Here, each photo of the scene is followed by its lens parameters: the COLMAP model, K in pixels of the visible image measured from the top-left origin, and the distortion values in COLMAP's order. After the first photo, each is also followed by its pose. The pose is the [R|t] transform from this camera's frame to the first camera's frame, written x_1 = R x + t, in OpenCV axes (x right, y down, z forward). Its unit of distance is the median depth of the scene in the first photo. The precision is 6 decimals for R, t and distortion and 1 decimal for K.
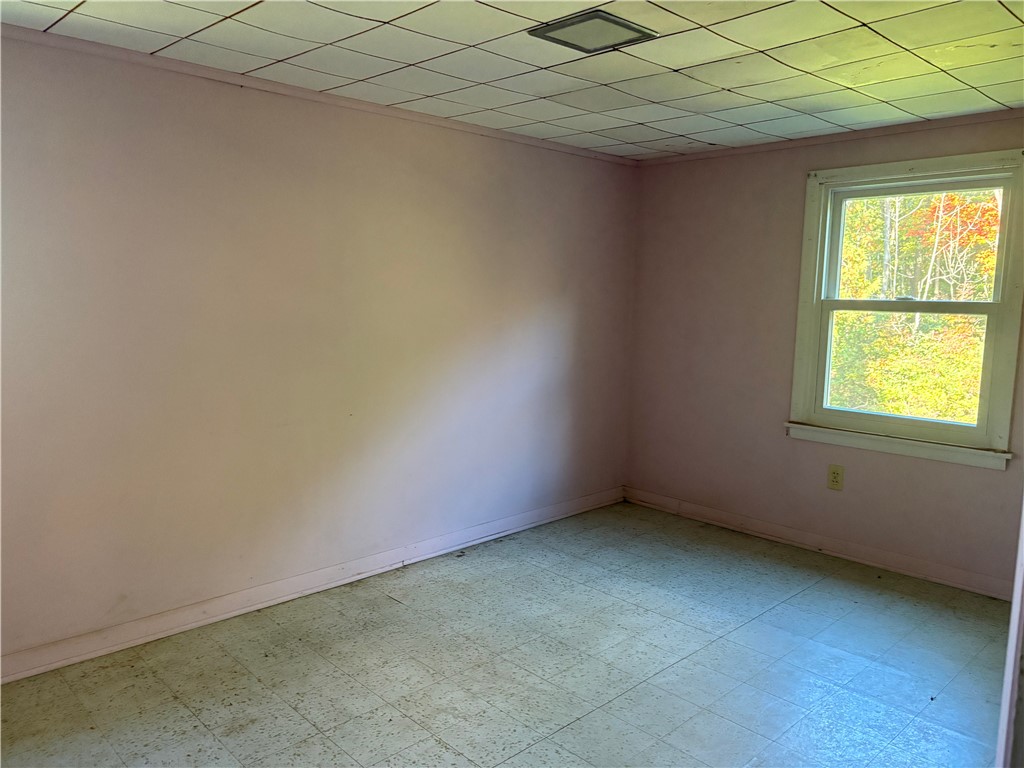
lens RADIAL K [[775.4, 0, 508.1], [0, 775.4, 375.0], [0, 0, 1]] dist [0.040822, -0.037971]
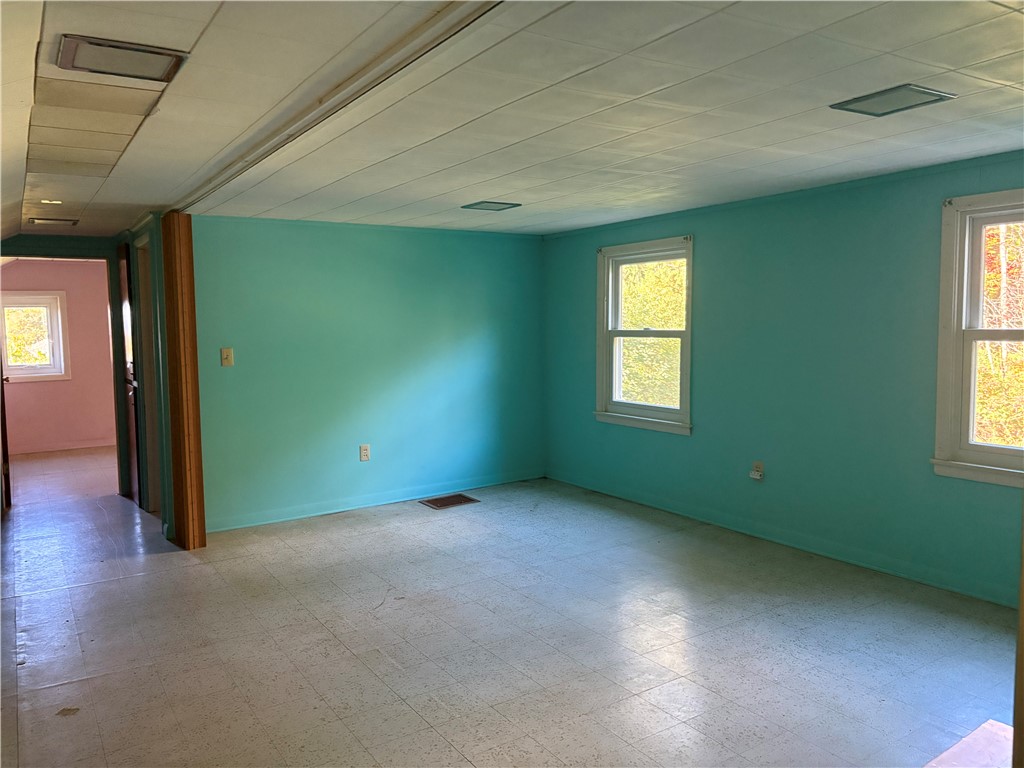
lens RADIAL K [[775.4, 0, 514.3], [0, 775.4, 389.7], [0, 0, 1]] dist [0.040822, -0.037971]
pose [[0.980212, -0.001080, -0.197949, 0.395653], [-0.004450, 0.999612, -0.027487, 0.048355], [0.197902, 0.027824, 0.979827, -0.405467]]
